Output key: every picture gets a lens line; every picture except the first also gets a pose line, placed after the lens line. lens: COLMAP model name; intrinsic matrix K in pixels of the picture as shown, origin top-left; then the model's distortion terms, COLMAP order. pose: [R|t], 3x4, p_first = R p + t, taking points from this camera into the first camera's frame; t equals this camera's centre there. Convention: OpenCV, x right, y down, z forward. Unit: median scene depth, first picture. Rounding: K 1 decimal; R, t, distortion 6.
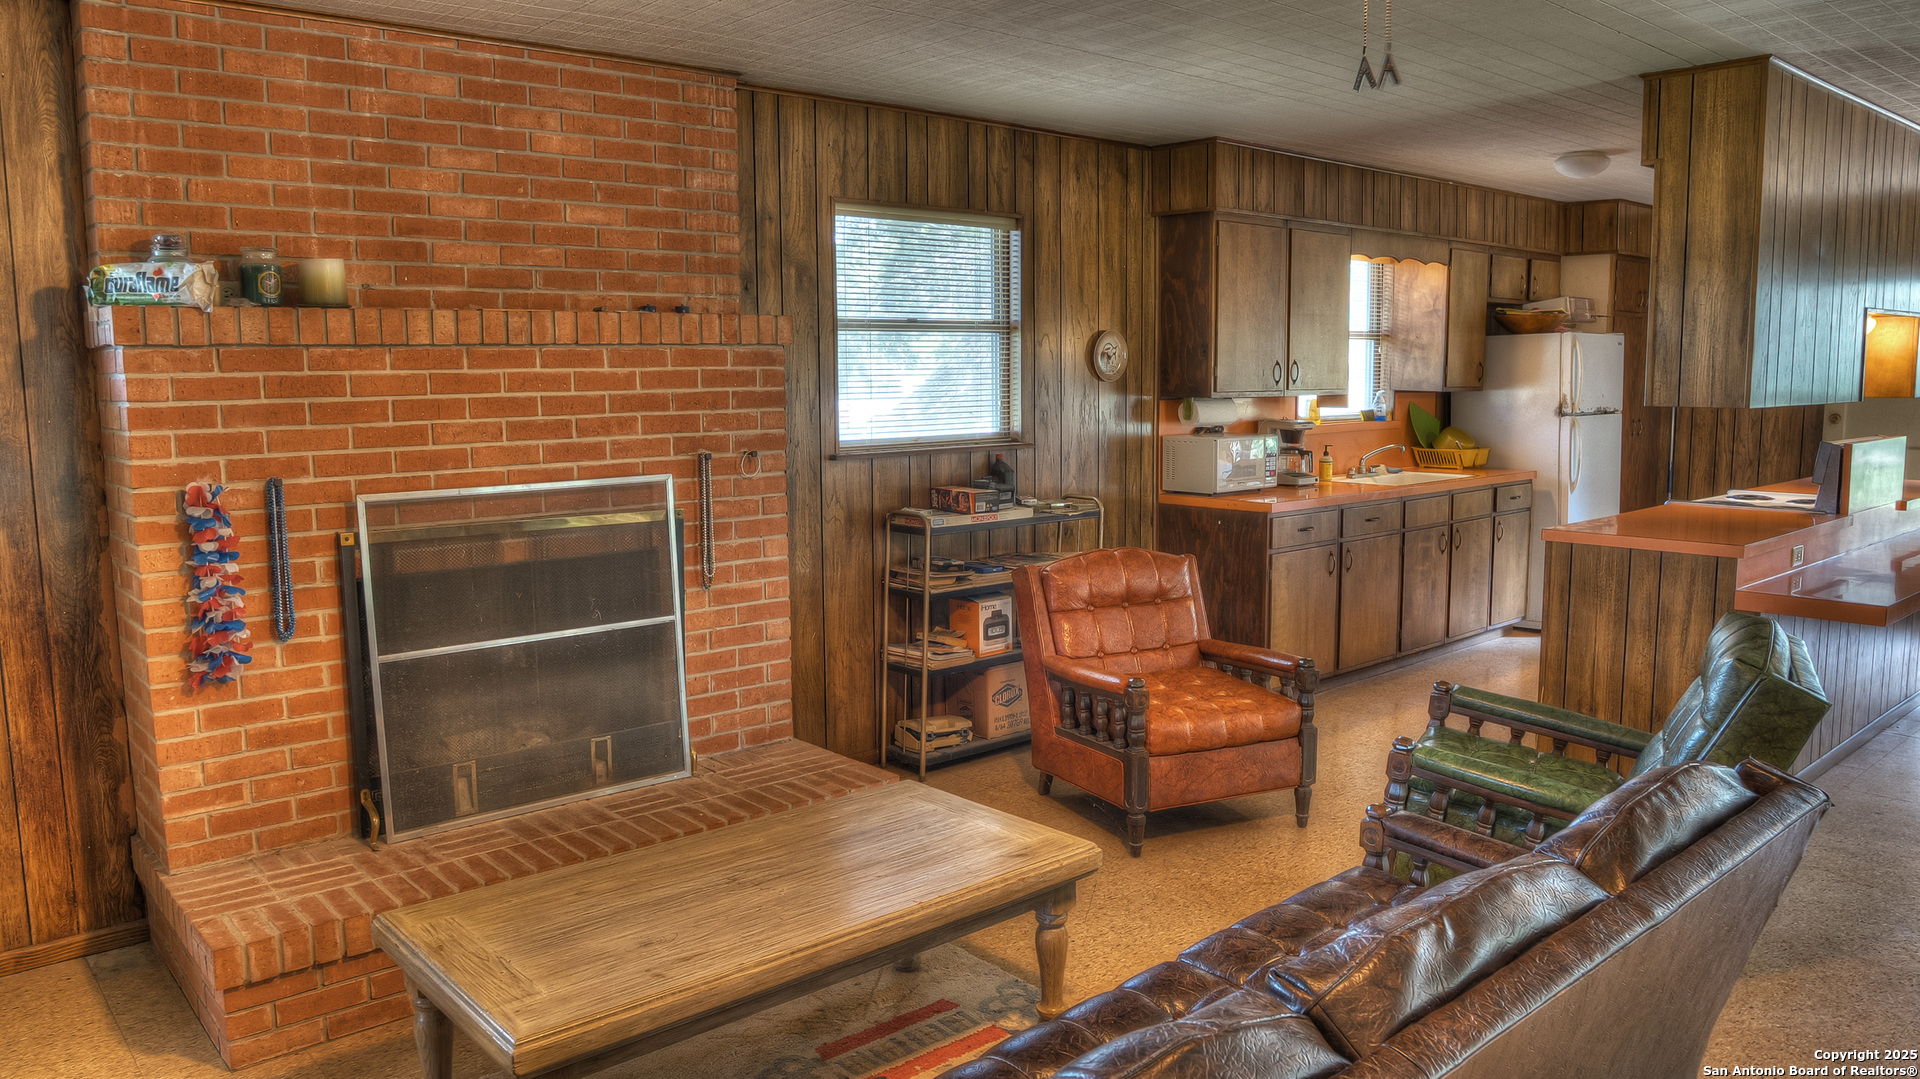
lens RADIAL K [[1338.6, 0, 958.0], [0, 1338.6, 542.1], [0, 0, 1]] dist [-0.114502, 0.074760]
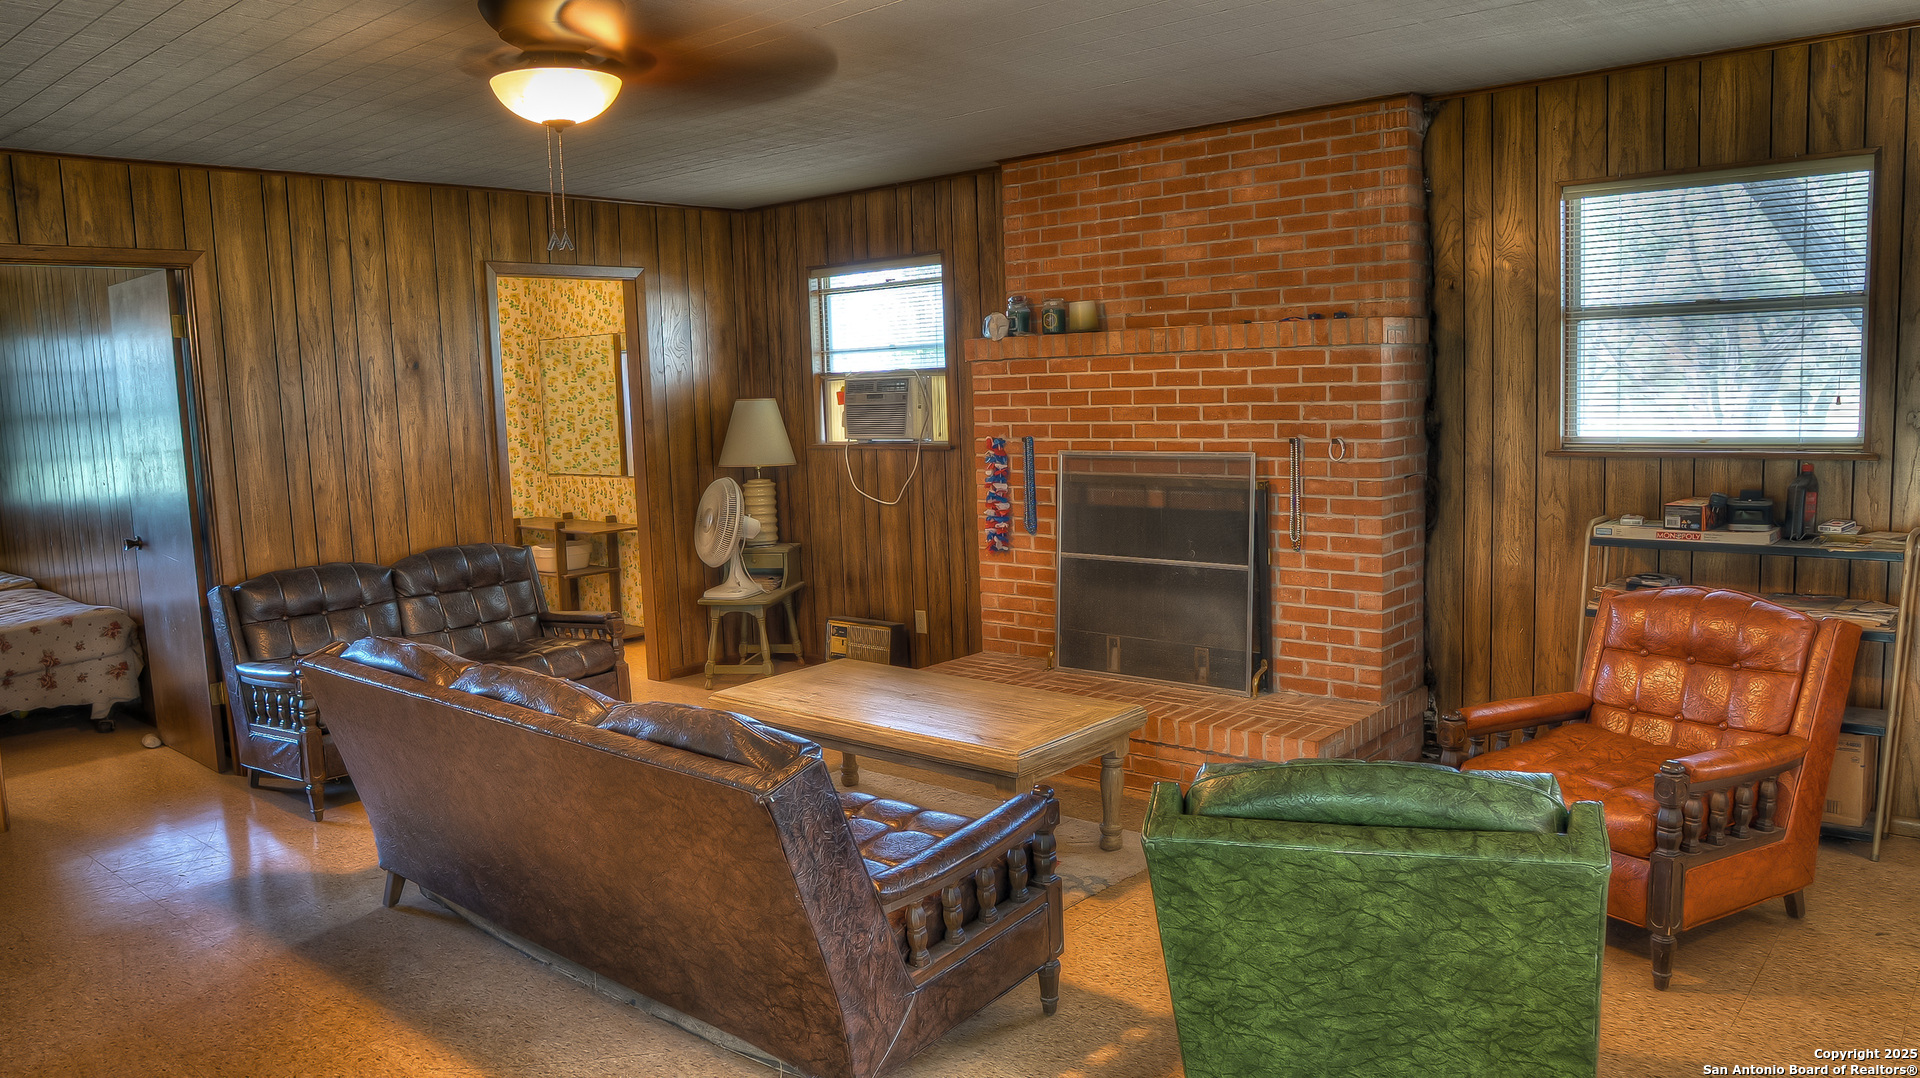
lens RADIAL K [[1338.6, 0, 958.0], [0, 1338.6, 541.6], [0, 0, 1]] dist [-0.114502, 0.074760]
pose [[0.138111, 0.121209, -0.982972, 0.831831], [-0.093480, 0.989648, 0.108898, -0.066587], [0.985995, 0.076849, 0.148011, 0.466551]]
